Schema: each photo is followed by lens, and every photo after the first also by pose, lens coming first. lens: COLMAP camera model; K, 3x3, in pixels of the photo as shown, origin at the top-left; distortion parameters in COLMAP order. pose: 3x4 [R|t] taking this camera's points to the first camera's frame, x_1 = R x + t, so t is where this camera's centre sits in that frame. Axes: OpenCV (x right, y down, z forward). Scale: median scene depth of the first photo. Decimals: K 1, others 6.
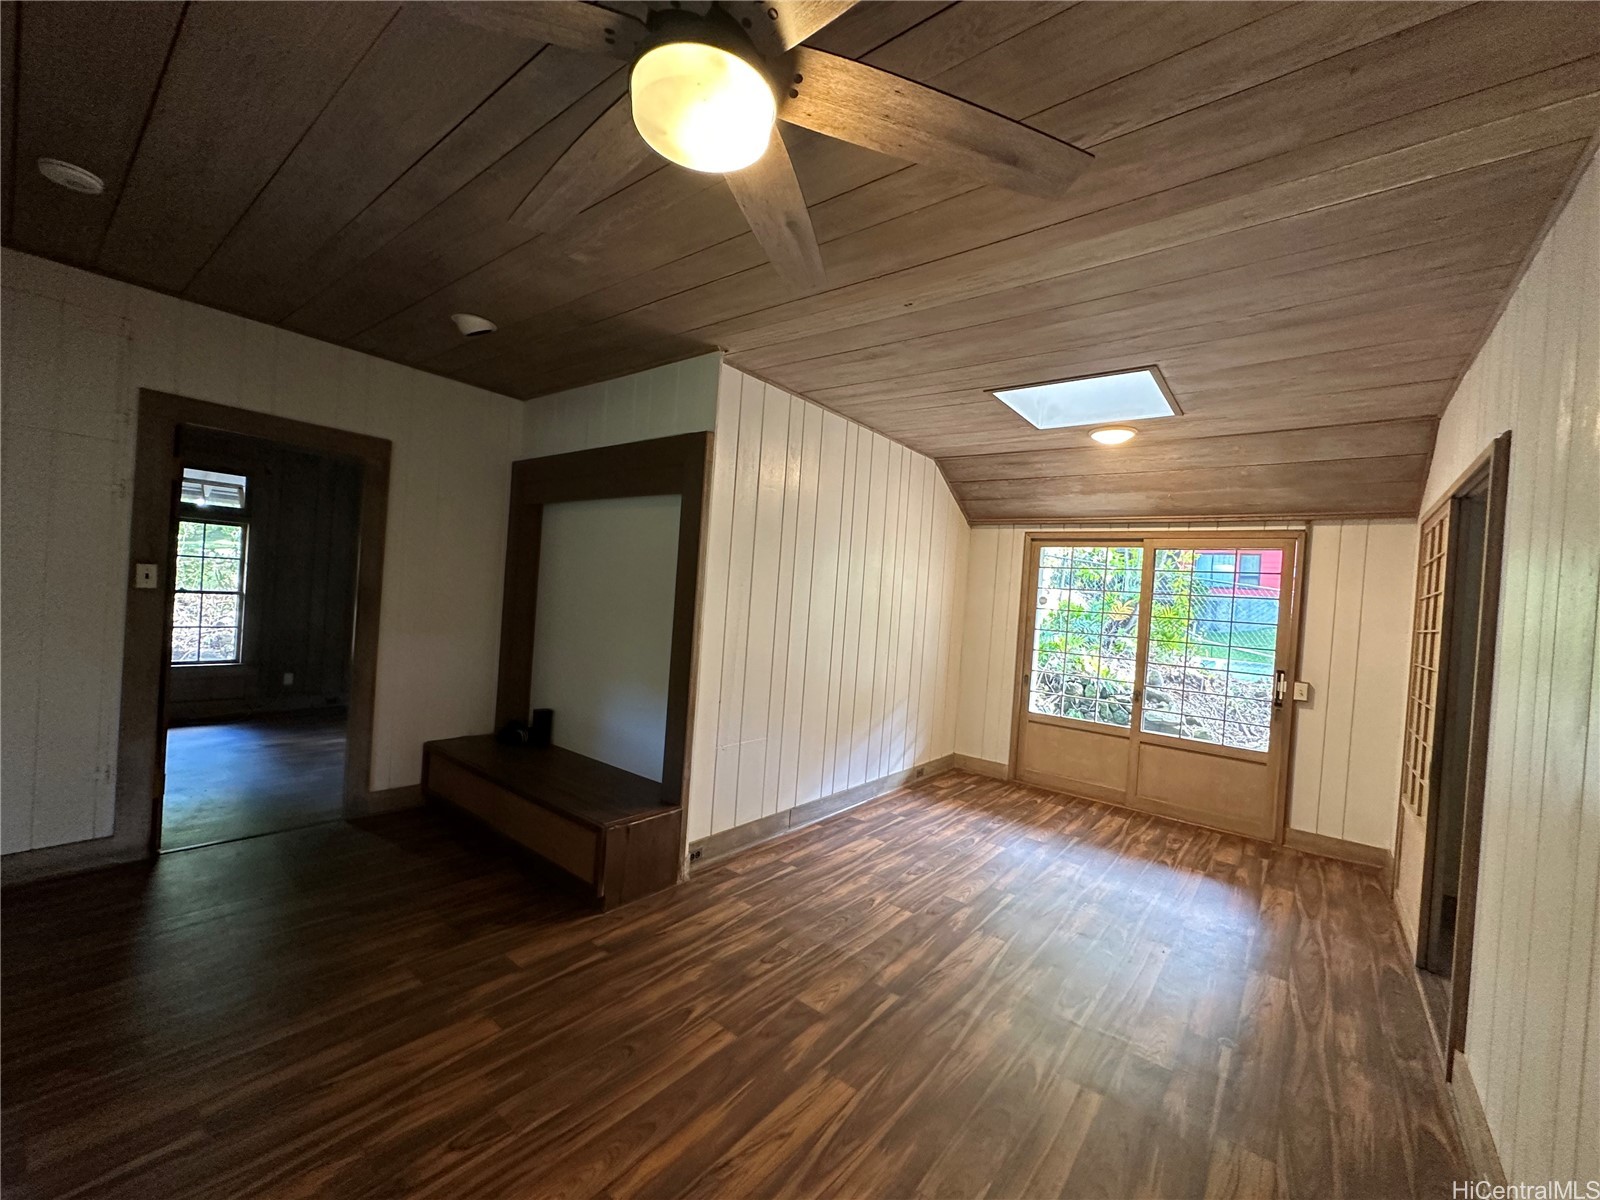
lens RADIAL K [[635.0, 0, 800.0], [0, 635.0, 600.0], [0, 0, 1]] dist [-0.000819, -0.000106]
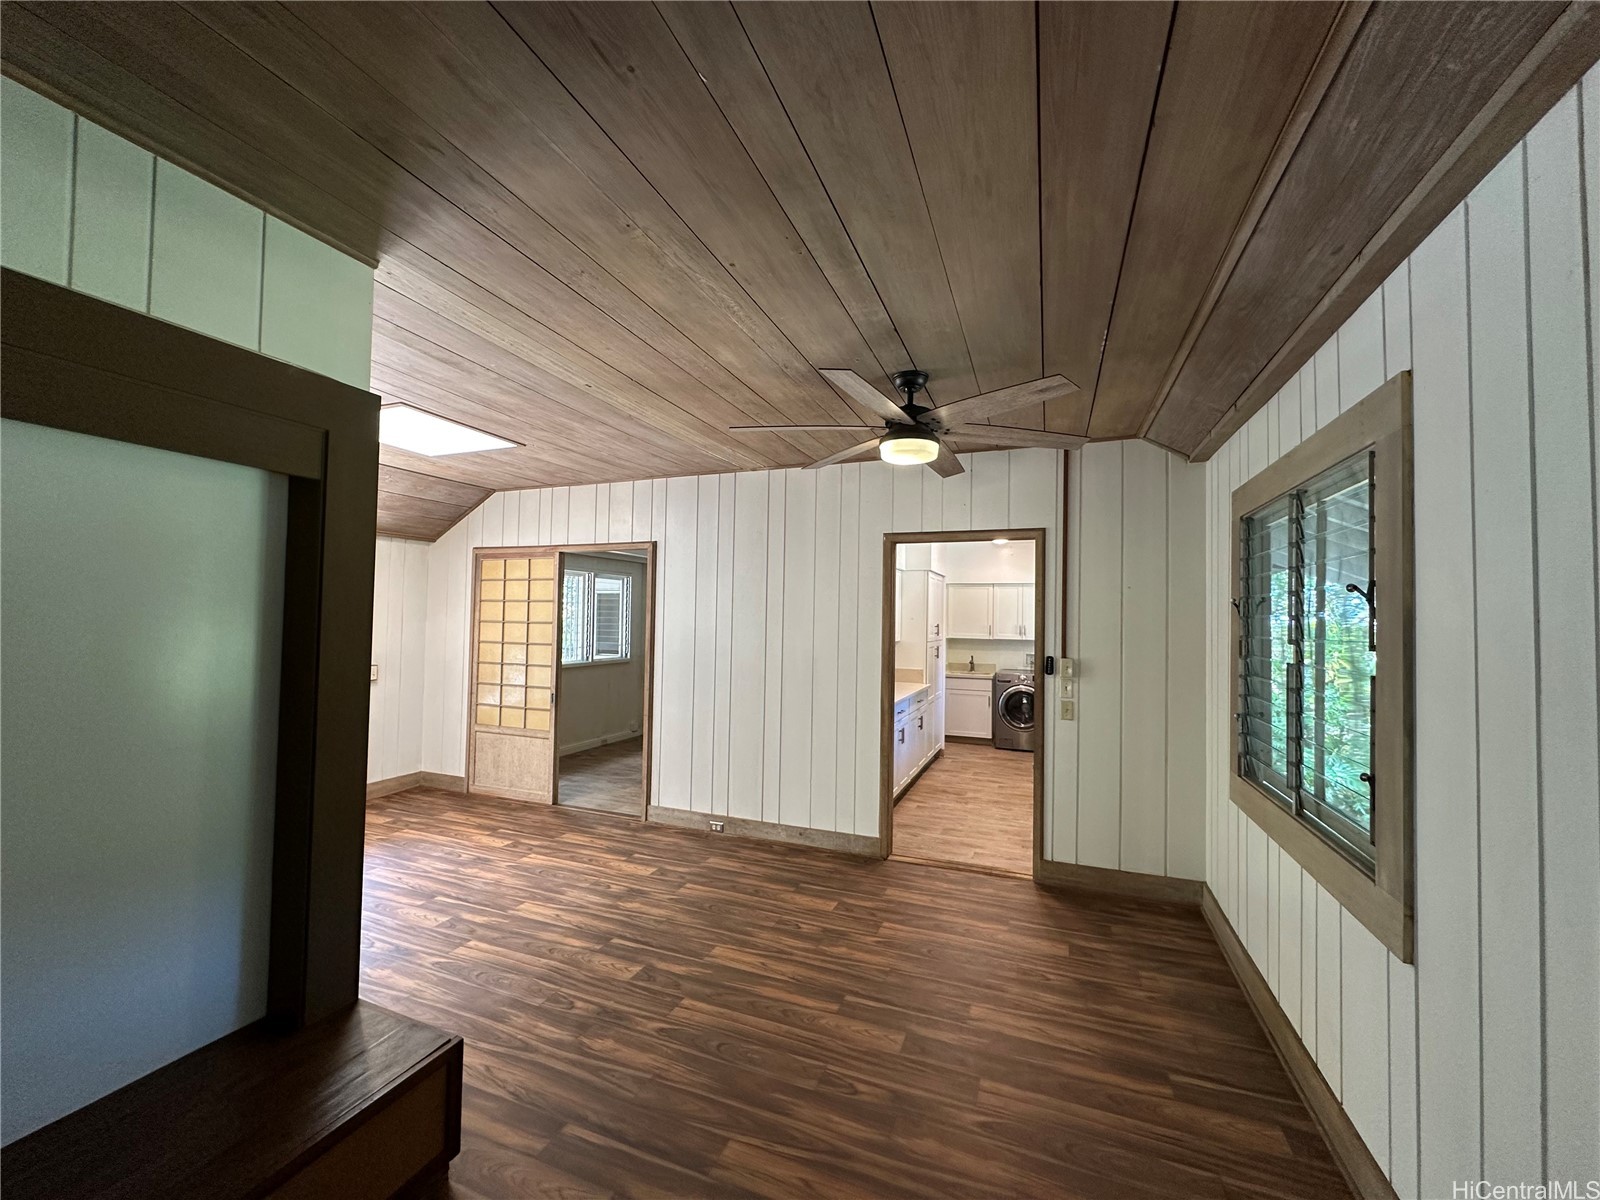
lens RADIAL K [[635.0, 0, 800.0], [0, 635.0, 600.0], [0, 0, 1]] dist [-0.000819, -0.000106]
pose [[-0.291431, -0.044258, 0.955568, -1.174905], [-0.032018, 0.998821, 0.036496, -0.130739], [-0.956056, -0.019959, -0.292504, 1.032938]]
